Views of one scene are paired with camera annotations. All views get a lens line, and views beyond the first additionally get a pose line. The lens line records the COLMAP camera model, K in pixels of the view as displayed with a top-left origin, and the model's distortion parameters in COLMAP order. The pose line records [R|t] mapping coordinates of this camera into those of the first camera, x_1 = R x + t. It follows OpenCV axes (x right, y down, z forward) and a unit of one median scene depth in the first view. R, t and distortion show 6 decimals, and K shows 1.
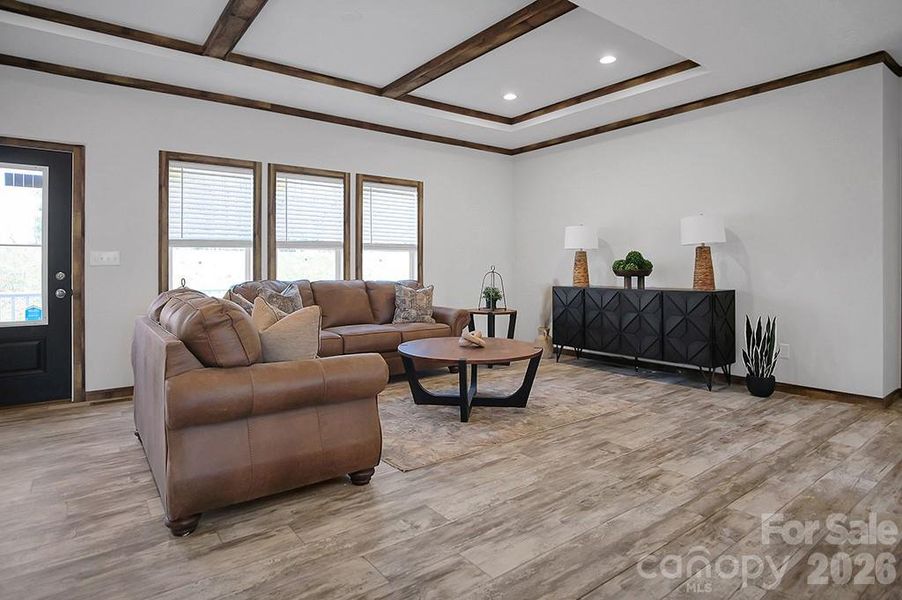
lens RADIAL K [[503.1, 0, 450.8], [0, 503.1, 264.9], [0, 0, 1]] dist [-0.032068, 0.007905]
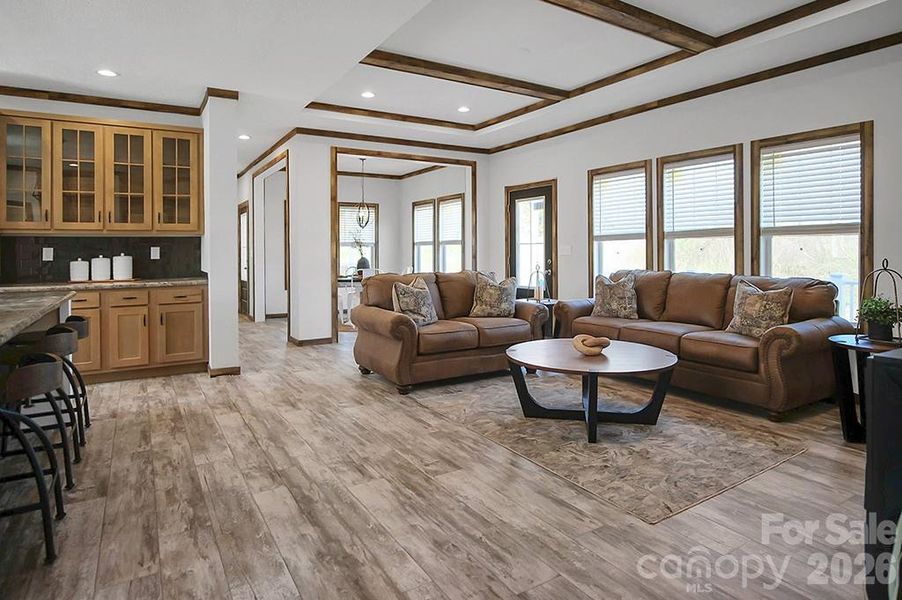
lens RADIAL K [[503.1, 0, 445.9], [0, 503.1, 254.7], [0, 0, 1]] dist [-0.032068, 0.007905]
pose [[-0.091989, 0.009667, -0.995713, 0.786979], [0.011154, 0.999900, 0.008677, -0.015906], [0.995698, -0.010308, -0.092088, 0.708919]]
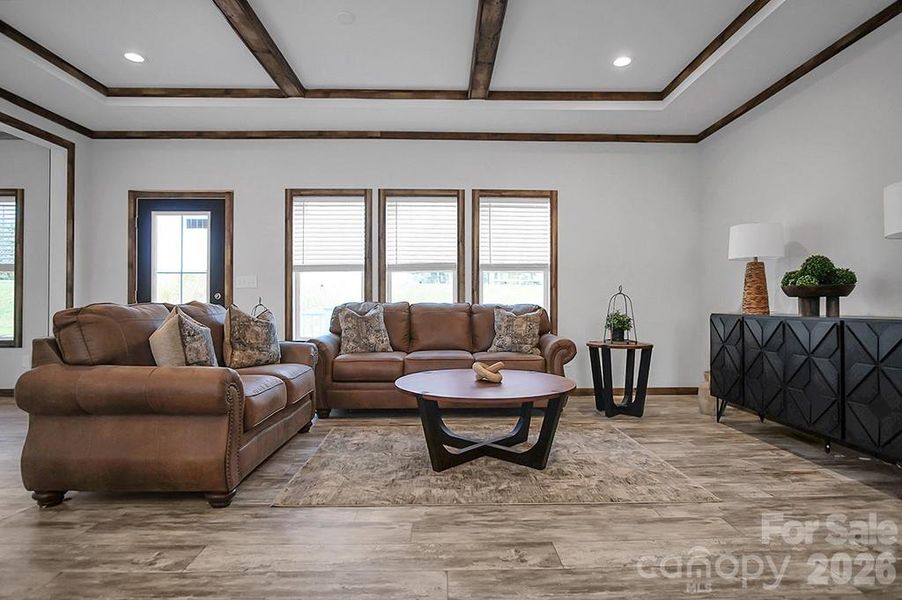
lens RADIAL K [[503.1, 0, 453.2], [0, 503.1, 292.3], [0, 0, 1]] dist [-0.032068, 0.007905]
pose [[0.812486, -0.010580, -0.582884, 0.394277], [0.001698, 0.999874, -0.015782, 0.028963], [0.582978, 0.011833, 0.812402, 0.270817]]
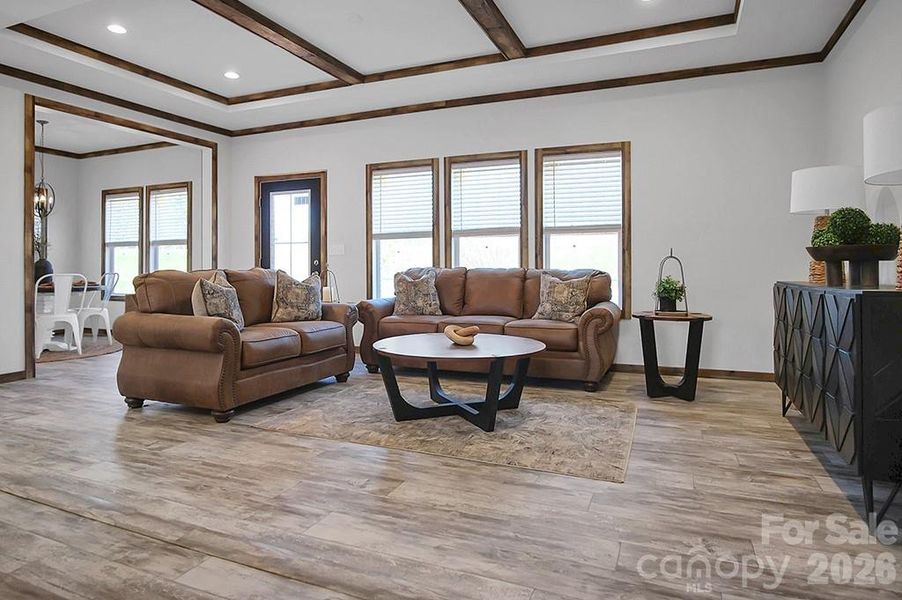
lens RADIAL K [[550.4, 0, 417.2], [0, 550.4, 260.4], [0, 0, 1]] dist [-0.033828, 0.010782]
pose [[0.473021, -0.009769, -0.880997, 0.689851], [0.006843, 0.999949, -0.007414, 0.025801], [0.881024, -0.002522, 0.473064, 0.429995]]
